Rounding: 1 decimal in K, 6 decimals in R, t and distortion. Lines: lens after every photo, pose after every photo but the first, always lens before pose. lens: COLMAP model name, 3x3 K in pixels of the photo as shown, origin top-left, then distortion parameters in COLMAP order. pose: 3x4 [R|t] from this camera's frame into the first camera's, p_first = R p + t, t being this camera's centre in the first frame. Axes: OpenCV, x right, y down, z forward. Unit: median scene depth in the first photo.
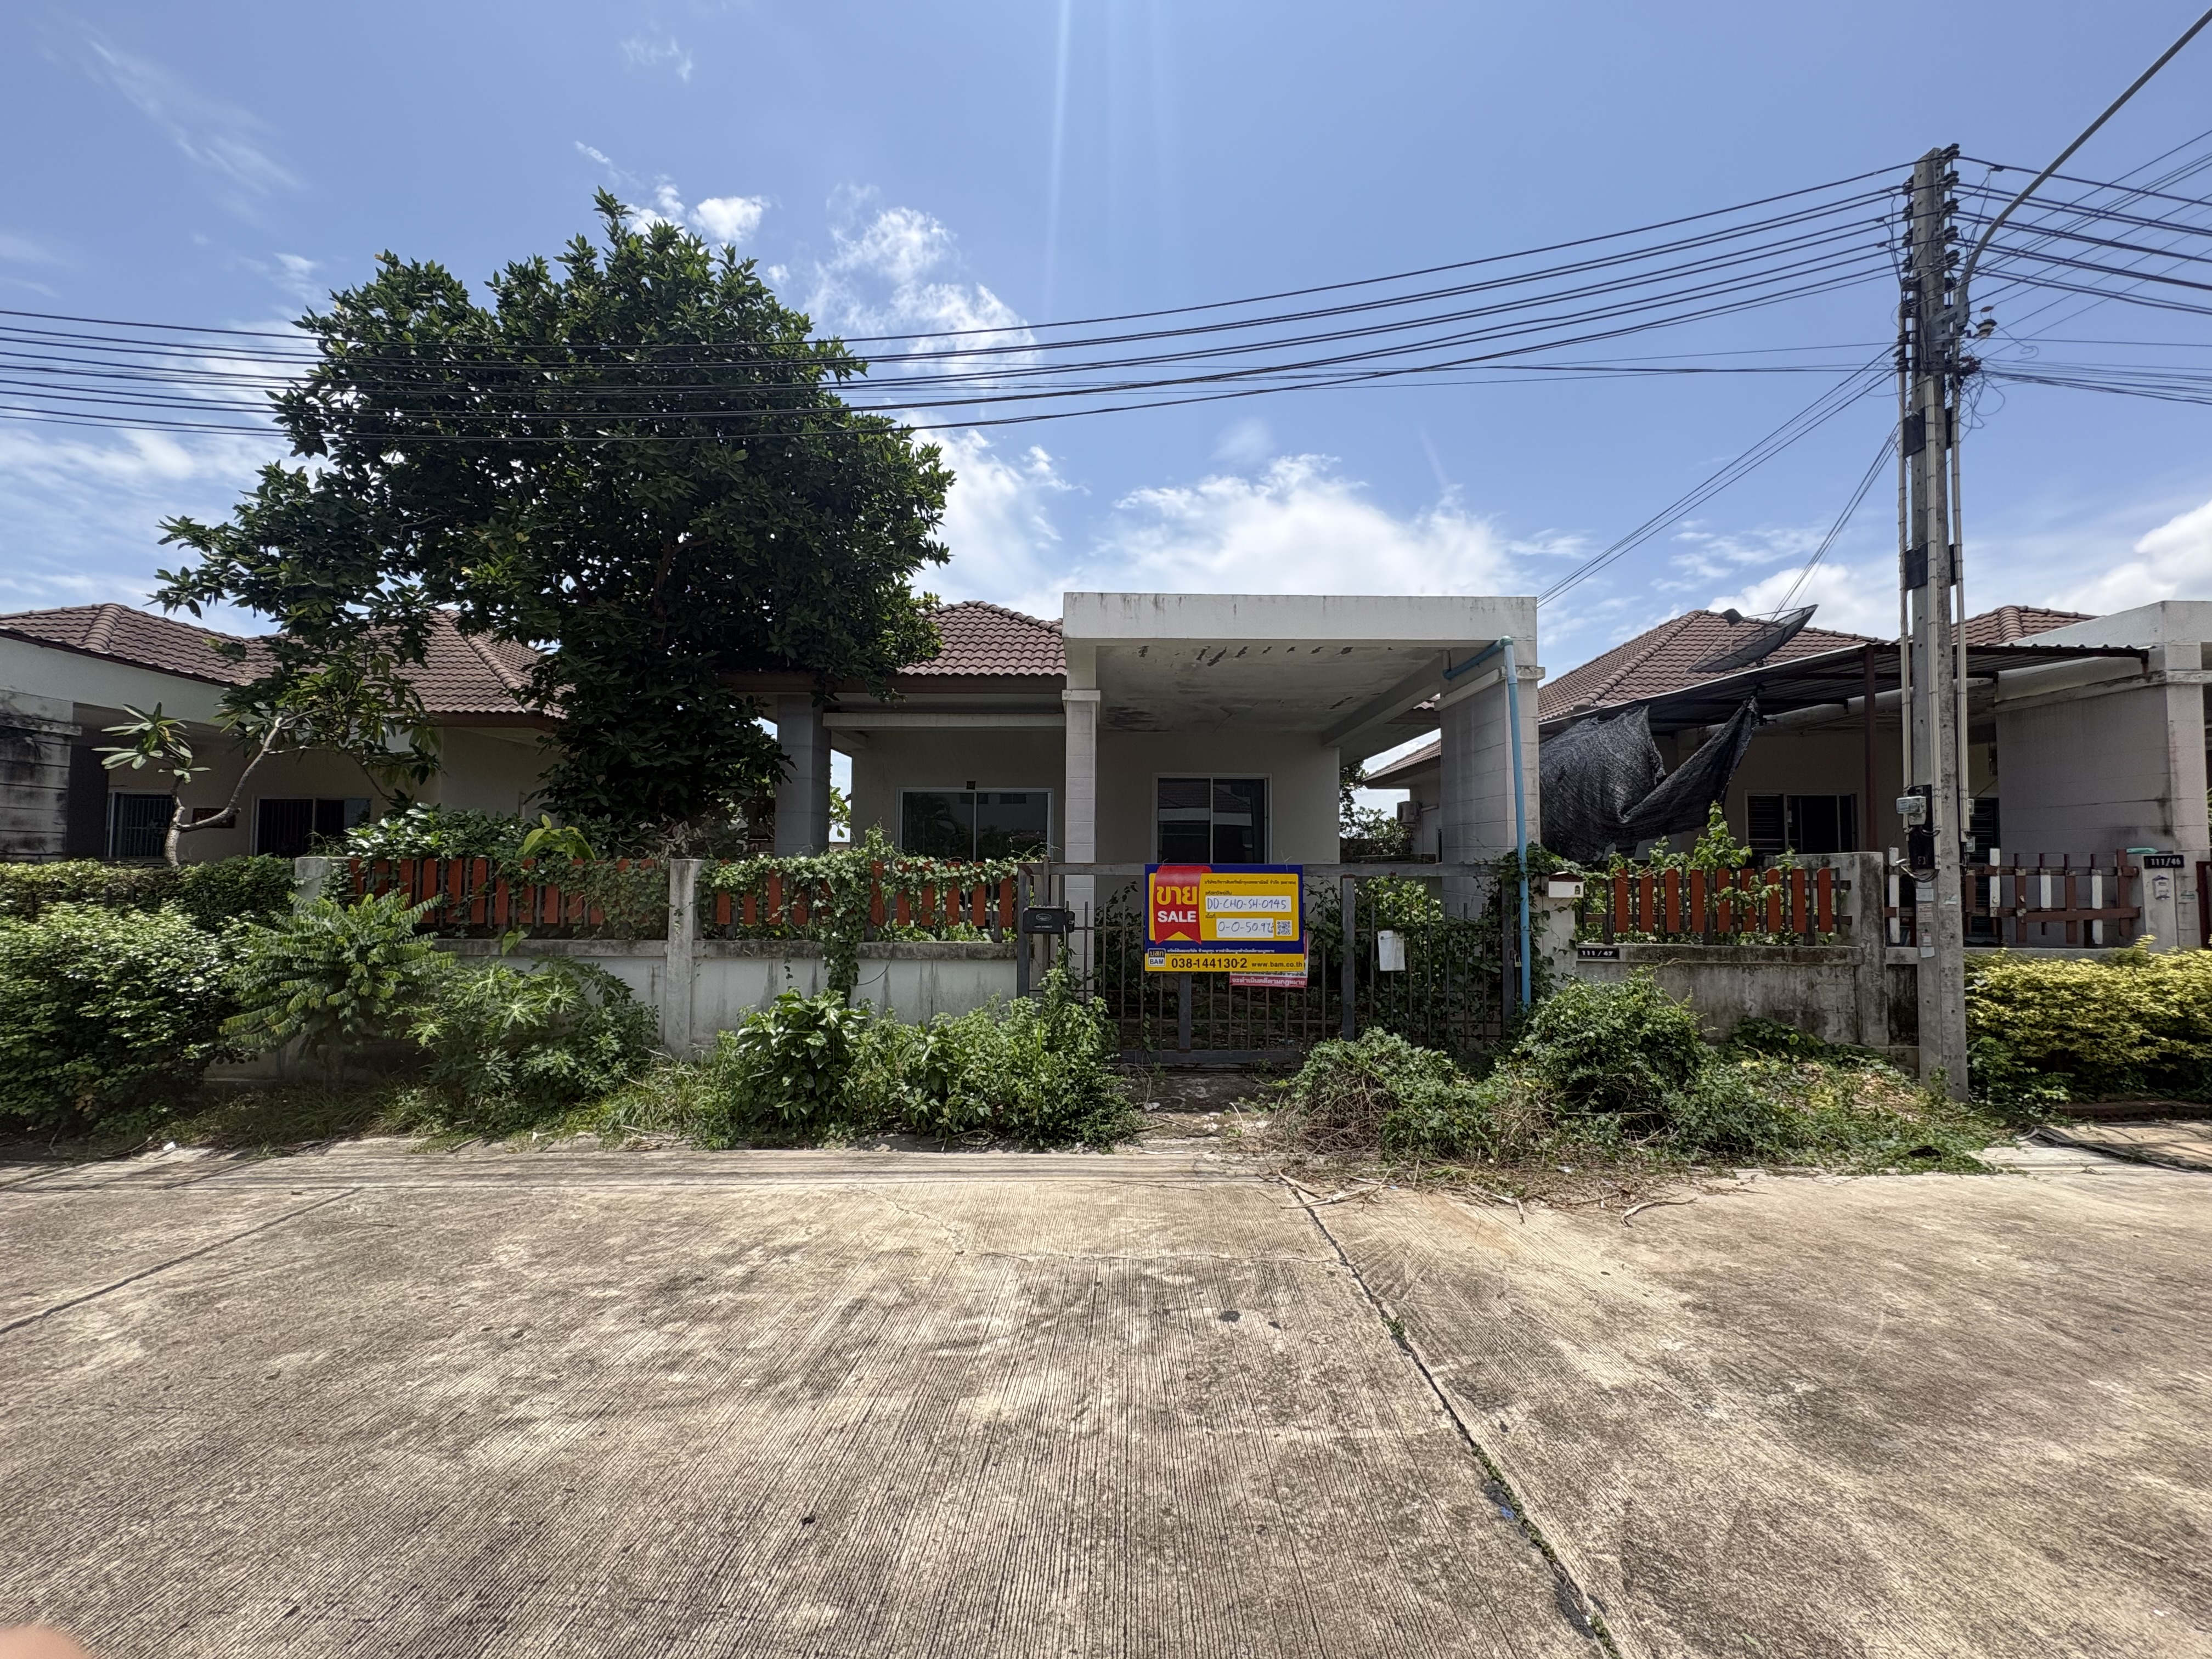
lens RADIAL K [[878.1, 0, 1106.0], [0, 878.1, 829.5], [0, 0, 1]] dist [0.000868, 0.000243]
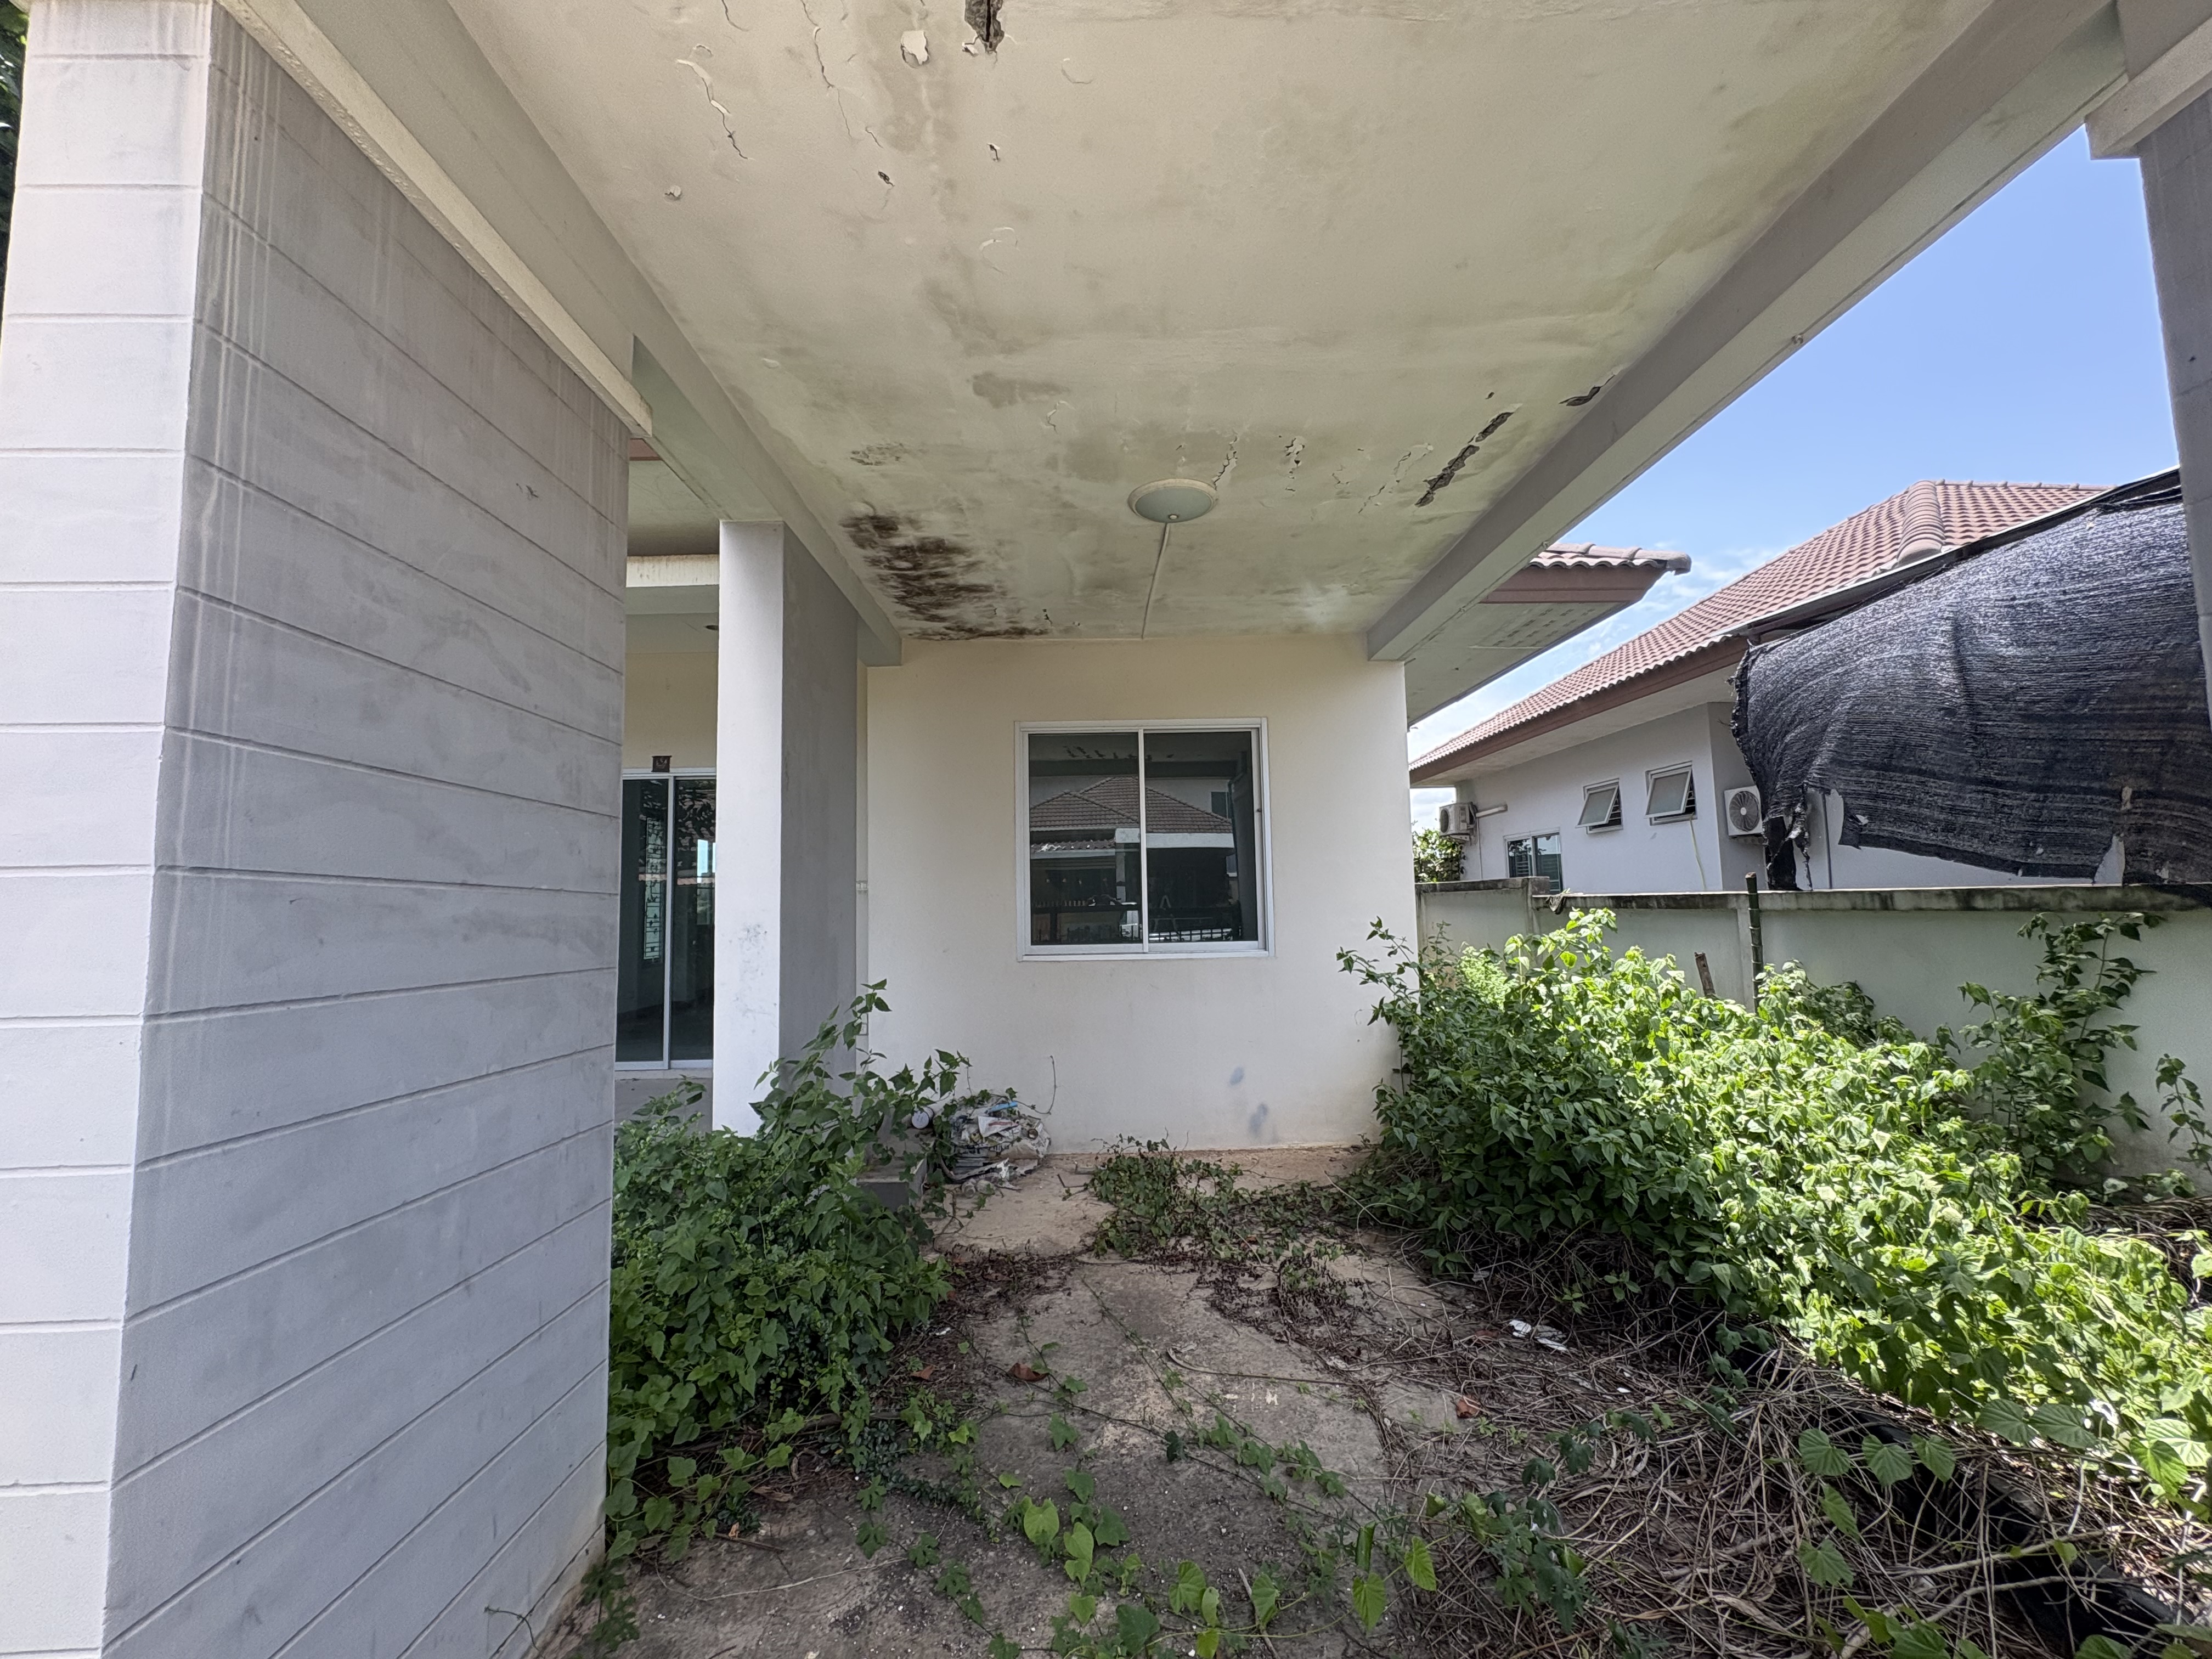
lens RADIAL K [[878.1, 0, 1106.0], [0, 878.1, 829.5], [0, 0, 1]] dist [0.000868, 0.000243]
pose [[0.999389, -0.031653, 0.014856, 0.178926], [0.032259, 0.998575, -0.042518, 0.031562], [-0.013489, 0.042971, 0.998985, 1.015343]]
